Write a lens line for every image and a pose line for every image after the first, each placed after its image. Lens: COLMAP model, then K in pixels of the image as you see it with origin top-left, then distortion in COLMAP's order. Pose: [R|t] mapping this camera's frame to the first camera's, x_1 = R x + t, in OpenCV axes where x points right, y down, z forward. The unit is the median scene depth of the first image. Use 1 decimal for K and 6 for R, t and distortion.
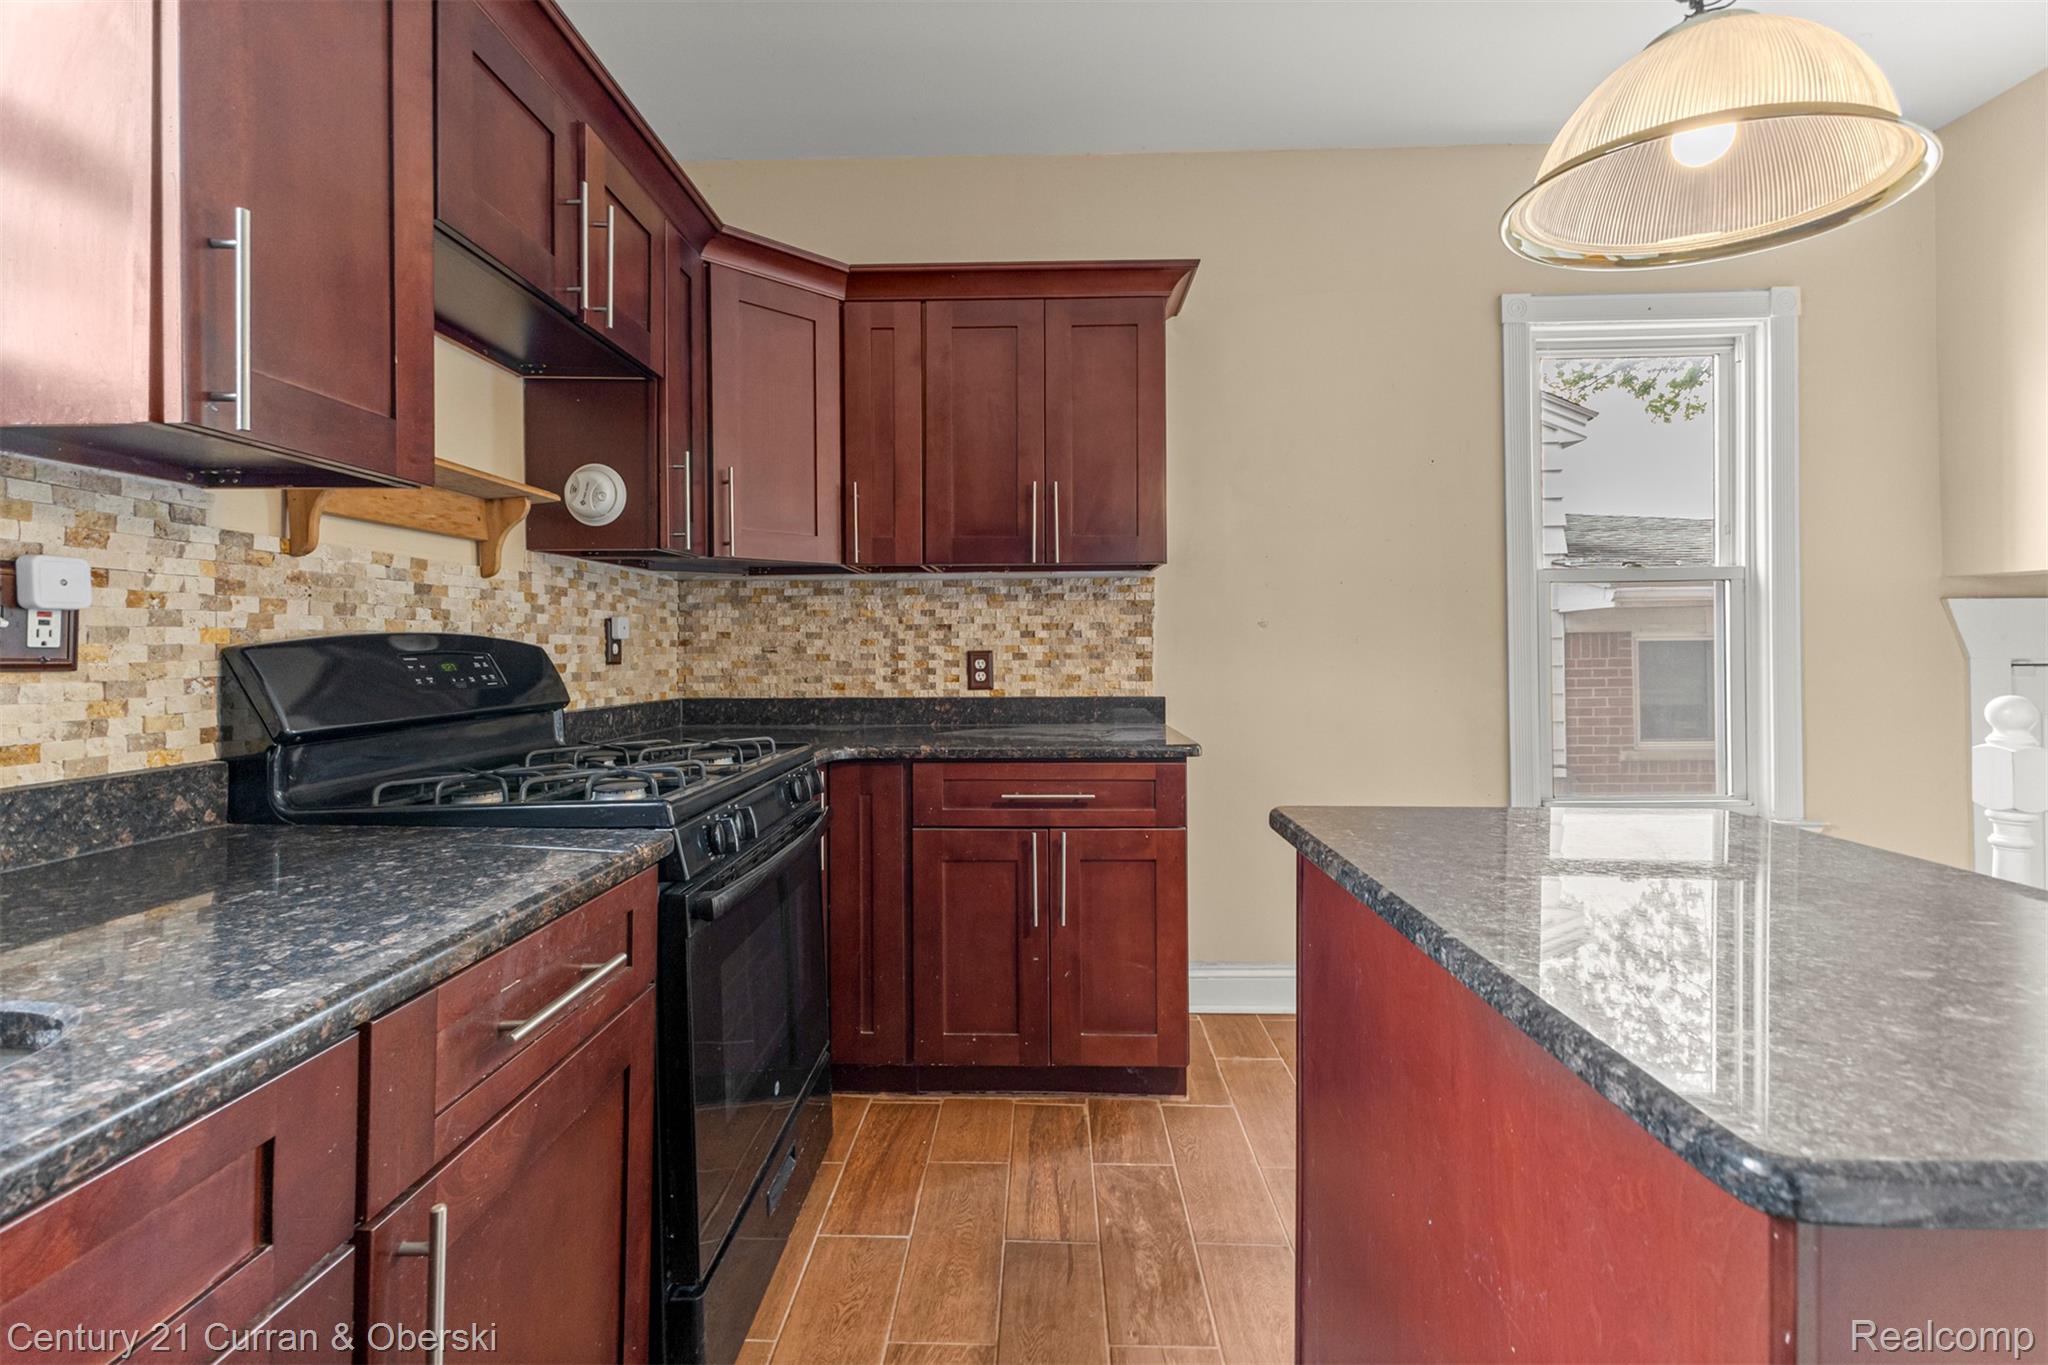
lens RADIAL K [[892.5, 0, 1022.7], [0, 892.5, 646.7], [0, 0, 1]] dist [0.006800, -0.000978]
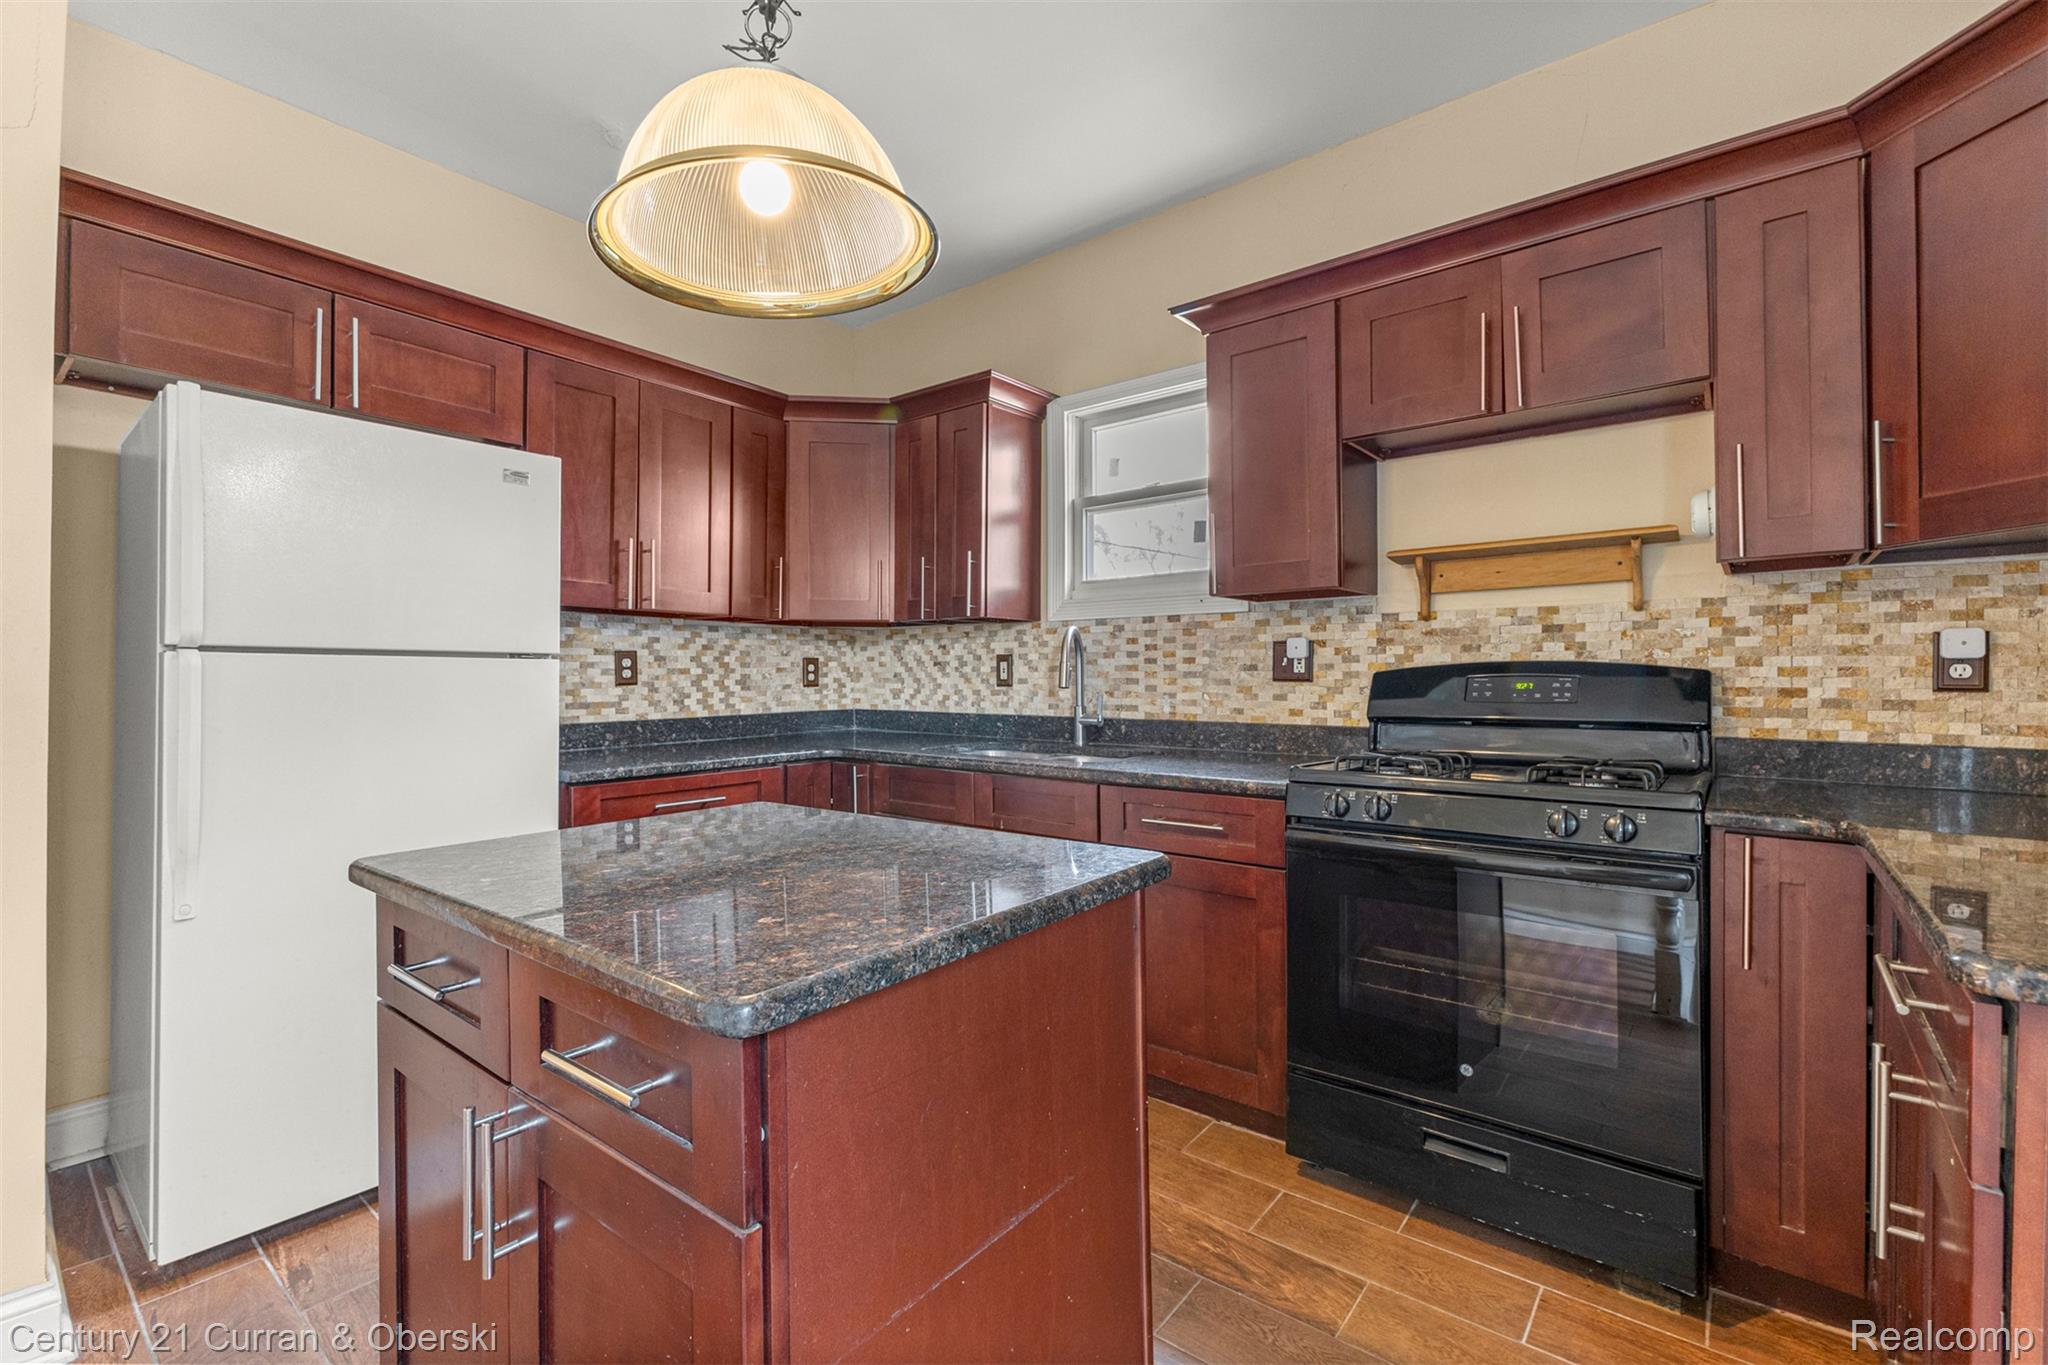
lens RADIAL K [[888.6, 0, 1029.9], [0, 888.6, 679.4], [0, 0, 1]] dist [0.007421, -0.000375]
pose [[-0.602351, 0.008894, -0.798182, 0.529851], [0.005436, 0.999960, 0.007041, -0.000524], [0.798213, -0.000098, -0.602376, 0.706338]]
